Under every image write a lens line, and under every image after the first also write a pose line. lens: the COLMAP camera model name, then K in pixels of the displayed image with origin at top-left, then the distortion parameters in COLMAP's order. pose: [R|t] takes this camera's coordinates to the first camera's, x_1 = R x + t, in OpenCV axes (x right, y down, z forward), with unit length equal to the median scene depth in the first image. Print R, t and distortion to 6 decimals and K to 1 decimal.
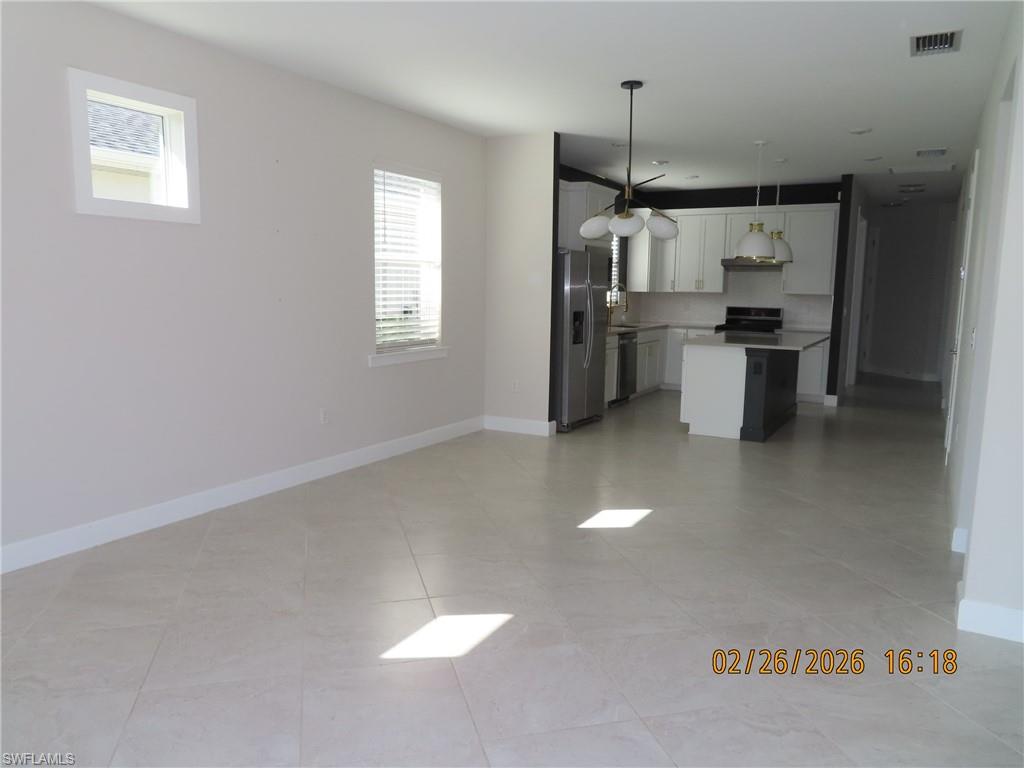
lens RADIAL K [[731.7, 0, 510.8], [0, 731.7, 382.9], [0, 0, 1]] dist [-0.000871, -0.004570]
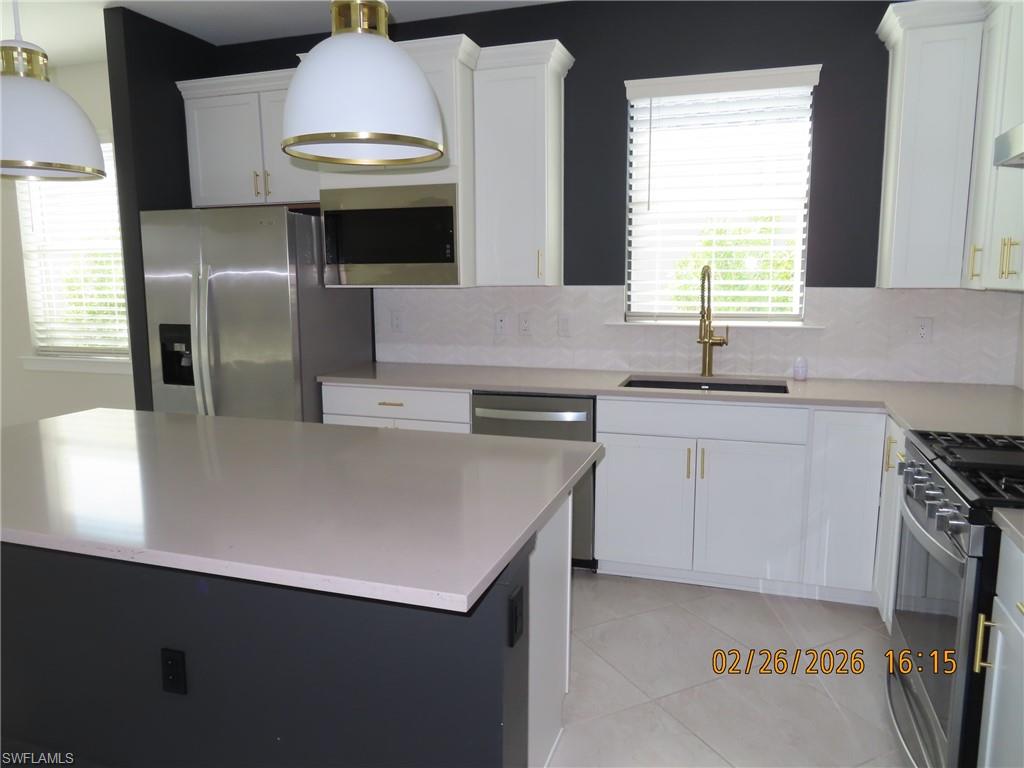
lens RADIAL K [[731.7, 0, 509.5], [0, 731.7, 385.7], [0, 0, 1]] dist [-0.000871, -0.004570]
pose [[0.201288, 0.134031, -0.970319, 0.466798], [-0.120882, 0.986421, 0.111179, -0.100191], [0.972044, 0.094915, 0.214757, 0.792202]]
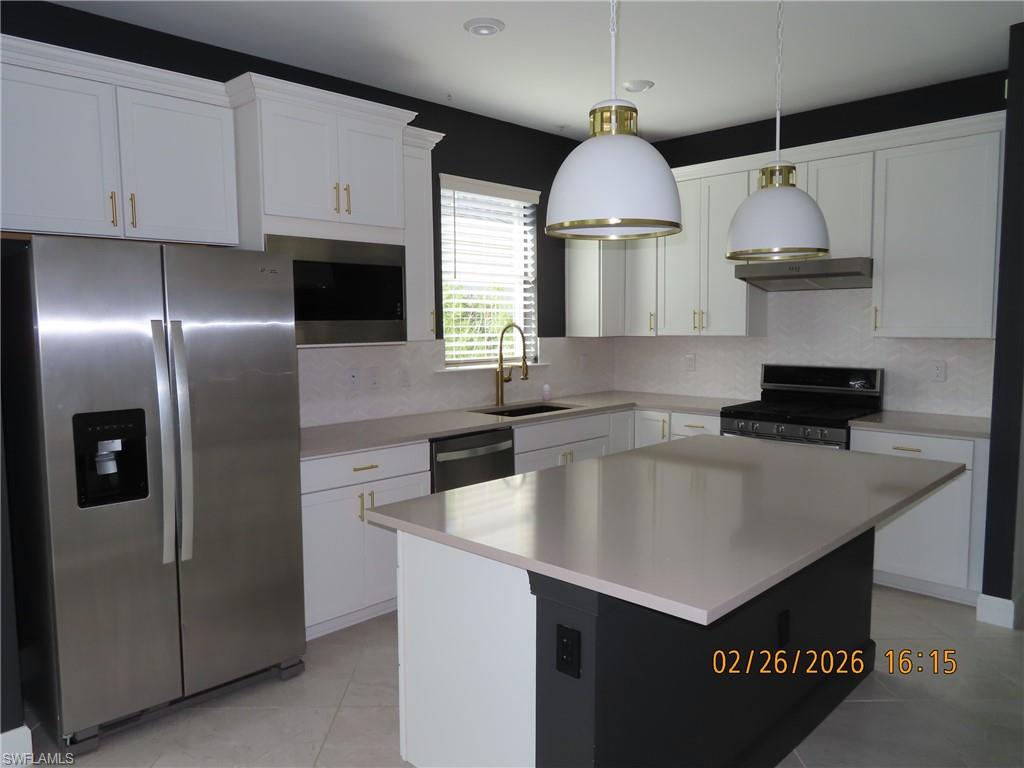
lens RADIAL K [[731.7, 0, 506.3], [0, 731.7, 384.4], [0, 0, 1]] dist [-0.000871, -0.004570]
pose [[0.967038, -0.001193, -0.254631, 0.256876], [-0.011002, 0.998859, -0.046465, -0.067719], [0.254396, 0.047735, 0.965921, 0.498847]]
